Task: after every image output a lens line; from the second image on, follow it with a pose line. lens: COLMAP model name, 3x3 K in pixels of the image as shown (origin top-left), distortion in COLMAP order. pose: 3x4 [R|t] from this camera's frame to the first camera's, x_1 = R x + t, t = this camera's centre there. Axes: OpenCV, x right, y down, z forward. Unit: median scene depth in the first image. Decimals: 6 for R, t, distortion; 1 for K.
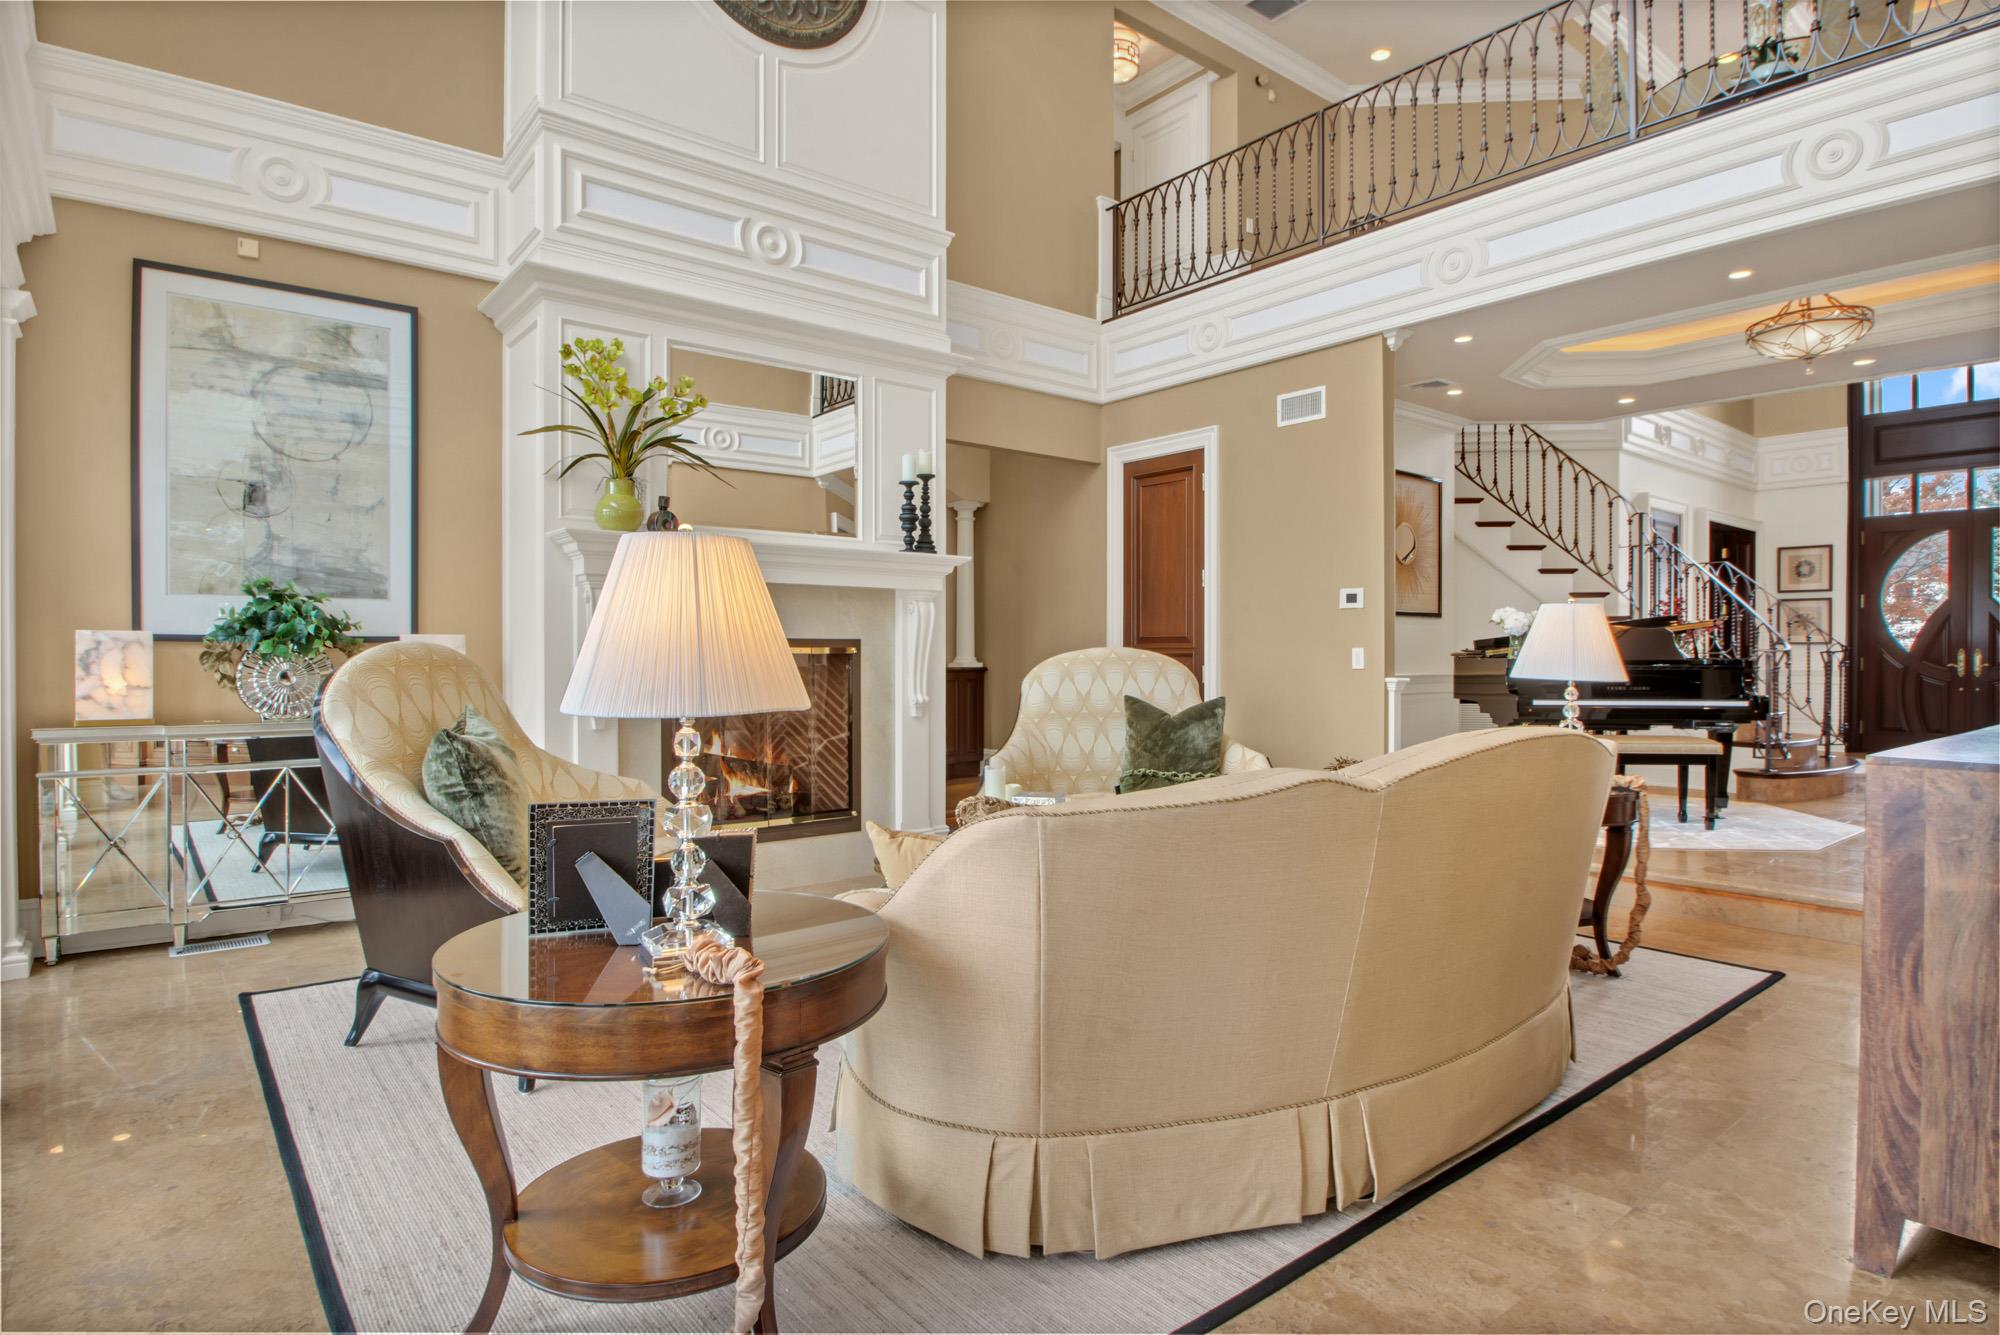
lens RADIAL K [[1070.1, 0, 1000.0], [0, 1070.1, 667.5], [0, 0, 1]] dist [-0.029395, 0.000931]
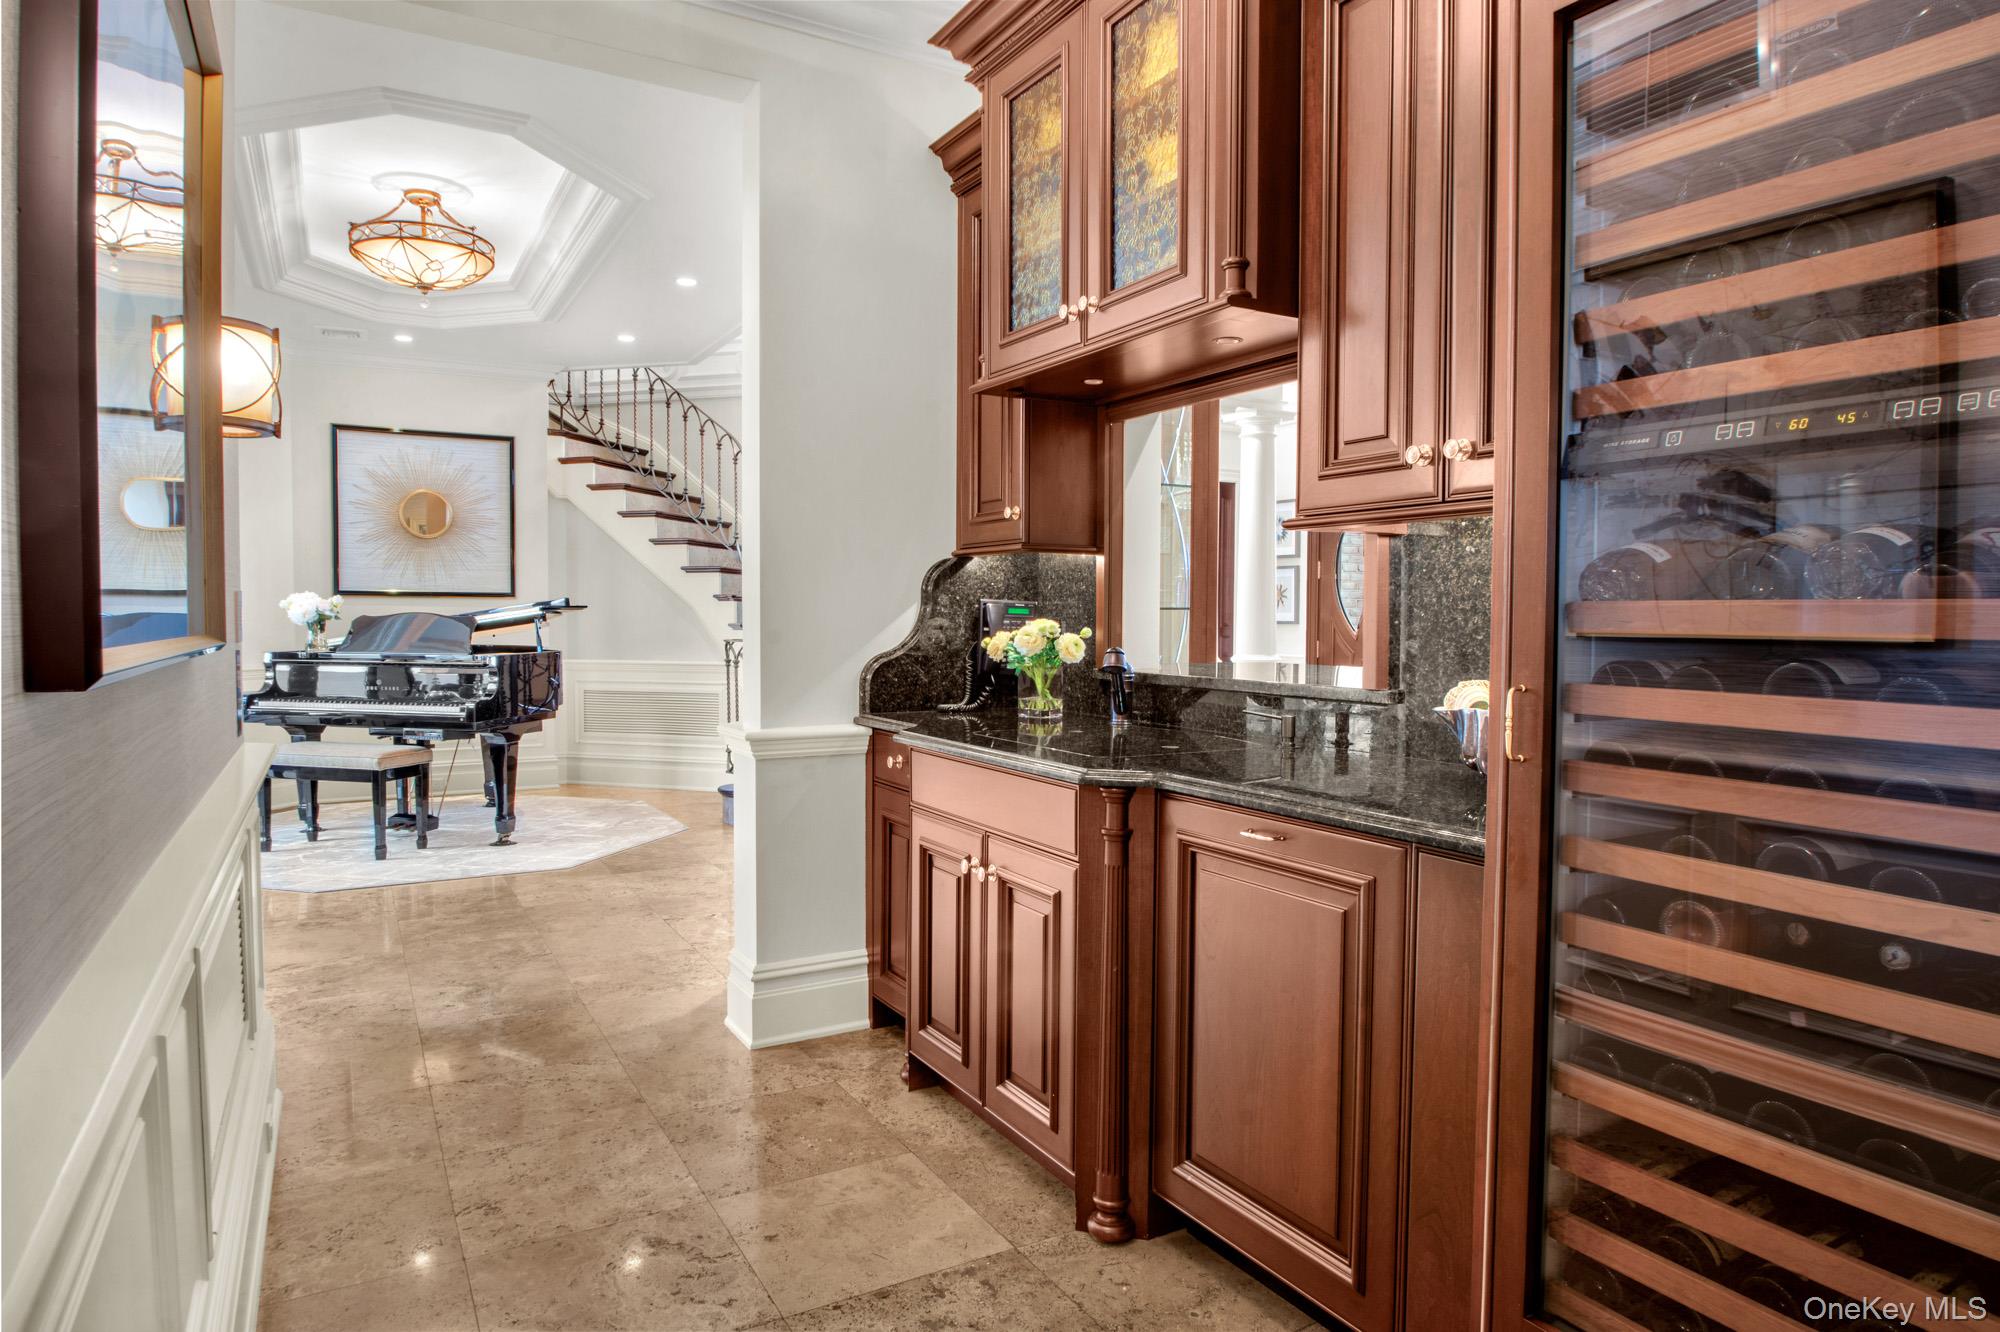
lens RADIAL K [[1136.1, 0, 1010.6], [0, 1136.1, 664.1], [0, 0, 1]] dist [-0.030786, 0.000166]
pose [[0.991173, 0.012633, -0.131974, 1.339558], [-0.007415, 0.999174, 0.039953, -0.045794], [0.132369, -0.038622, 0.990448, 0.197514]]
